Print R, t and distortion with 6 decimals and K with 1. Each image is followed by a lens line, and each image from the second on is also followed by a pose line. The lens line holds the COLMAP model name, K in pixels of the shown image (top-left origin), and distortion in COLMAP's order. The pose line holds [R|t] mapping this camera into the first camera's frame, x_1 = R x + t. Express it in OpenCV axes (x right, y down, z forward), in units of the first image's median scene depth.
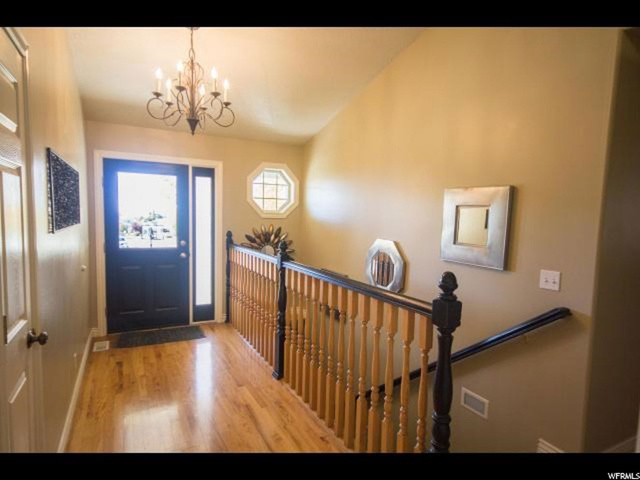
lens RADIAL K [[367.7, 0, 318.1], [0, 367.7, 250.7], [0, 0, 1]] dist [0.015622, -0.000390]
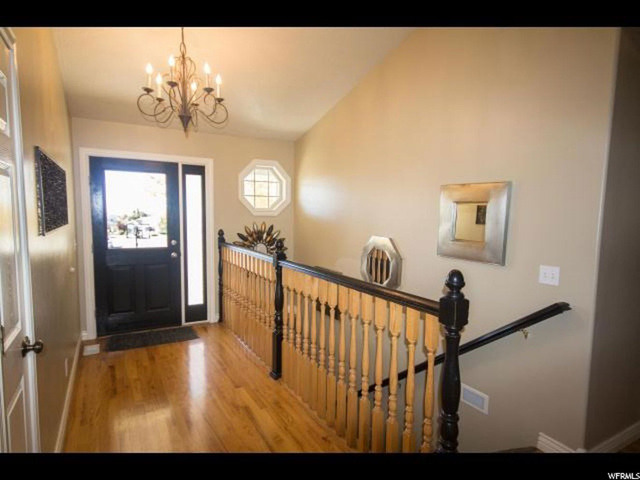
lens RADIAL K [[367.7, 0, 318.1], [0, 367.7, 250.7], [0, 0, 1]] dist [0.015622, -0.000390]
pose [[0.999358, -0.014724, 0.032663, -0.024564], [0.014407, 0.999847, 0.009910, -0.005009], [-0.032804, -0.009433, 0.999417, 0.011836]]
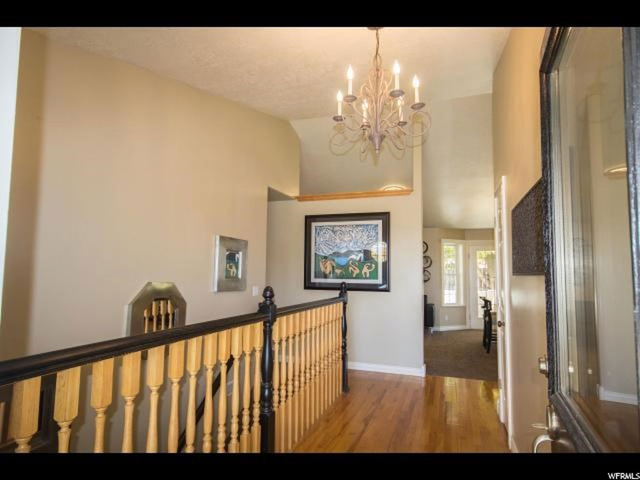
lens RADIAL K [[367.7, 0, 318.1], [0, 367.7, 250.7], [0, 0, 1]] dist [0.015622, -0.000390]
pose [[-0.671543, 0.020228, 0.740690, -0.769280], [0.025320, 0.999670, -0.004344, -0.066915], [-0.740533, 0.015837, -0.671833, 1.559360]]
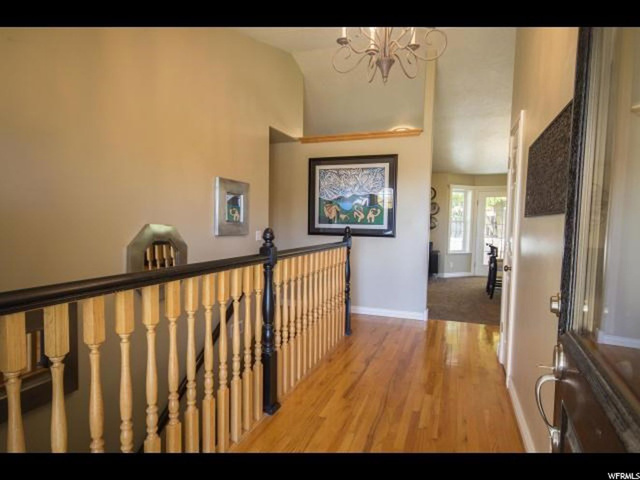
lens RADIAL K [[367.7, 0, 318.1], [0, 367.7, 250.7], [0, 0, 1]] dist [0.015622, -0.000390]
pose [[-0.659247, -0.086881, 0.746890, -0.742582], [0.022679, 0.990553, 0.135243, -0.040865], [-0.751584, 0.106098, -0.651049, 1.516048]]
